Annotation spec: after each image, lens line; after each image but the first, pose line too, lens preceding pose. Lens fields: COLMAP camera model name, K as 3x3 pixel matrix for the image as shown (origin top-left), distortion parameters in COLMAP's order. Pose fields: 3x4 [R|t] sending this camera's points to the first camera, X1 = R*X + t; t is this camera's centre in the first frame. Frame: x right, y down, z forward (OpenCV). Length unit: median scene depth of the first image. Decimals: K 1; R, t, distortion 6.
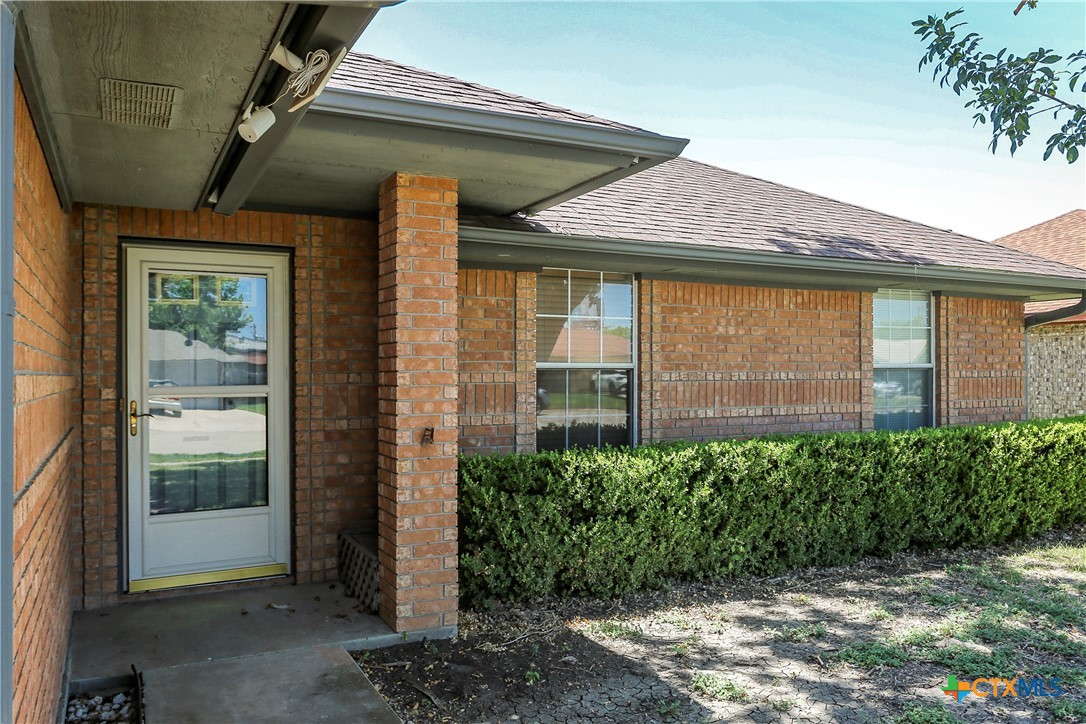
lens RADIAL K [[813.2, 0, 542.9], [0, 813.2, 362.5], [0, 0, 1]] dist [0.000926, 0.000631]
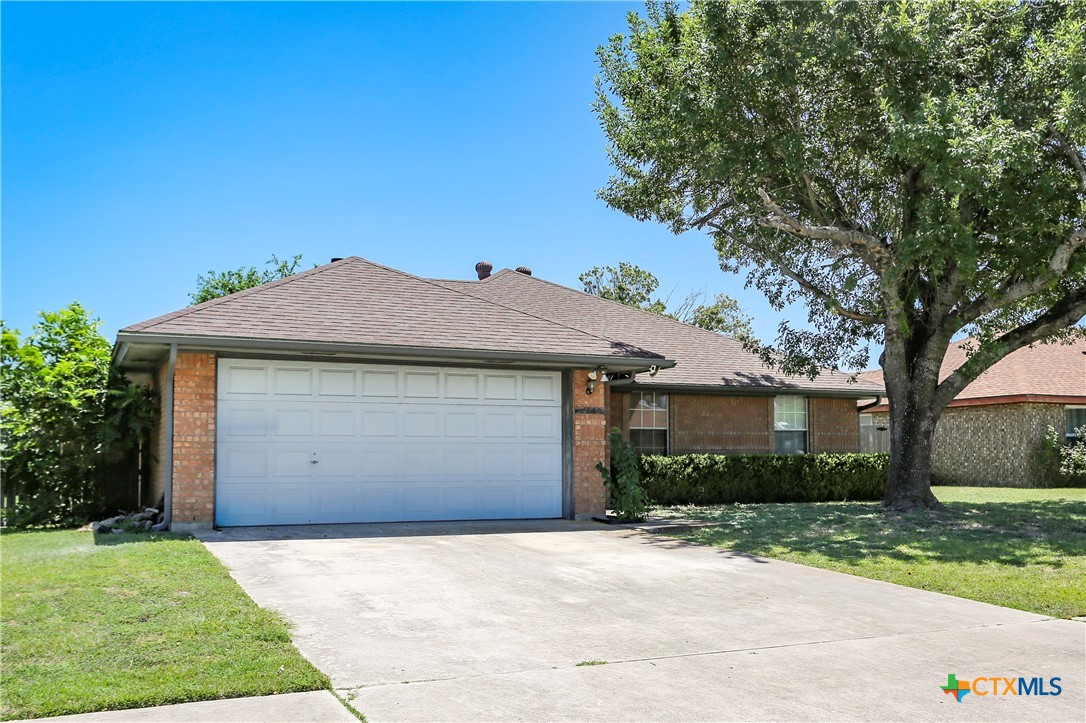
lens RADIAL K [[954.9, 0, 543.2], [0, 954.9, 363.4], [0, 0, 1]] dist [-0.002636, 0.000448]
pose [[0.998484, -0.006177, -0.054694, -0.111917], [0.001350, 0.996133, -0.087843, 0.063408], [0.055025, 0.087636, 0.994632, -2.030665]]
